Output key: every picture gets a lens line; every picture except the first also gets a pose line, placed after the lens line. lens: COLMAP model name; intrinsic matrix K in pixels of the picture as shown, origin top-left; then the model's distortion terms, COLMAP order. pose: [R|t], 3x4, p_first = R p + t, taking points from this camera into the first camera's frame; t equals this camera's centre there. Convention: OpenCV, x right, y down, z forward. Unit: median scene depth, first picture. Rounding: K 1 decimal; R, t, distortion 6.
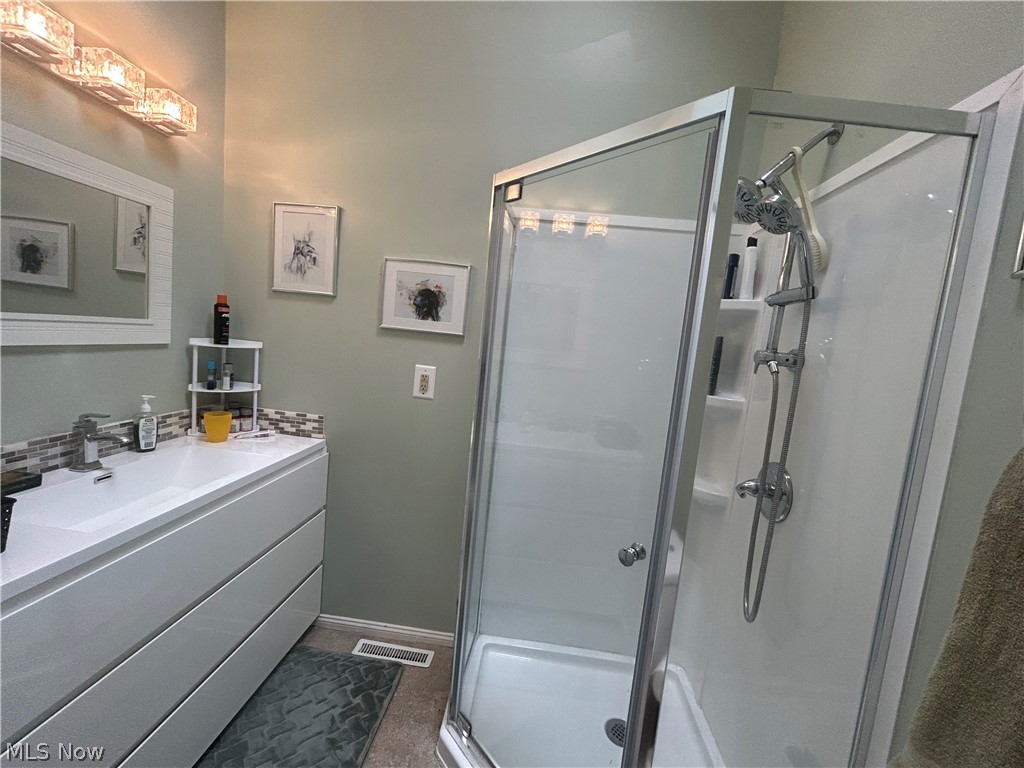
lens RADIAL K [[413.1, 0, 510.8], [0, 413.1, 383.2], [0, 0, 1]] dist [-0.002516, 0.001065]
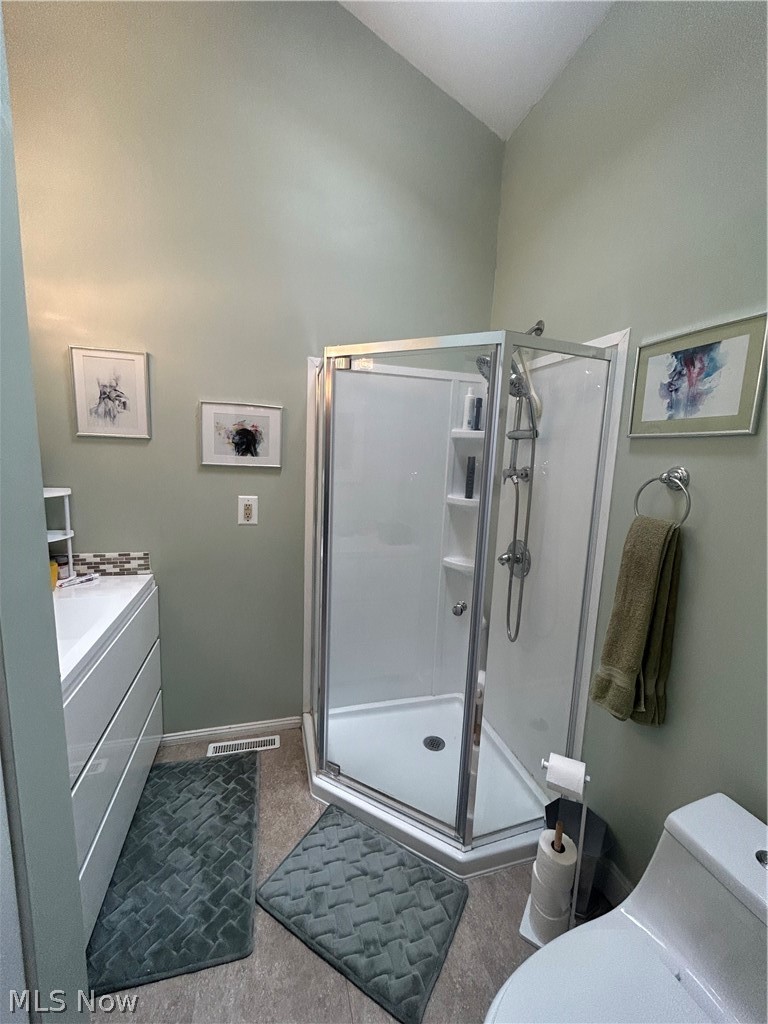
lens RADIAL K [[413.1, 0, 386.4], [0, 413.1, 511.3], [0, 0, 1]] dist [-0.002516, 0.001065]
pose [[0.934003, -0.108608, 0.340356, -0.247124], [0.086621, 0.993089, 0.079191, -0.059308], [-0.346605, -0.044482, 0.936956, -0.202437]]
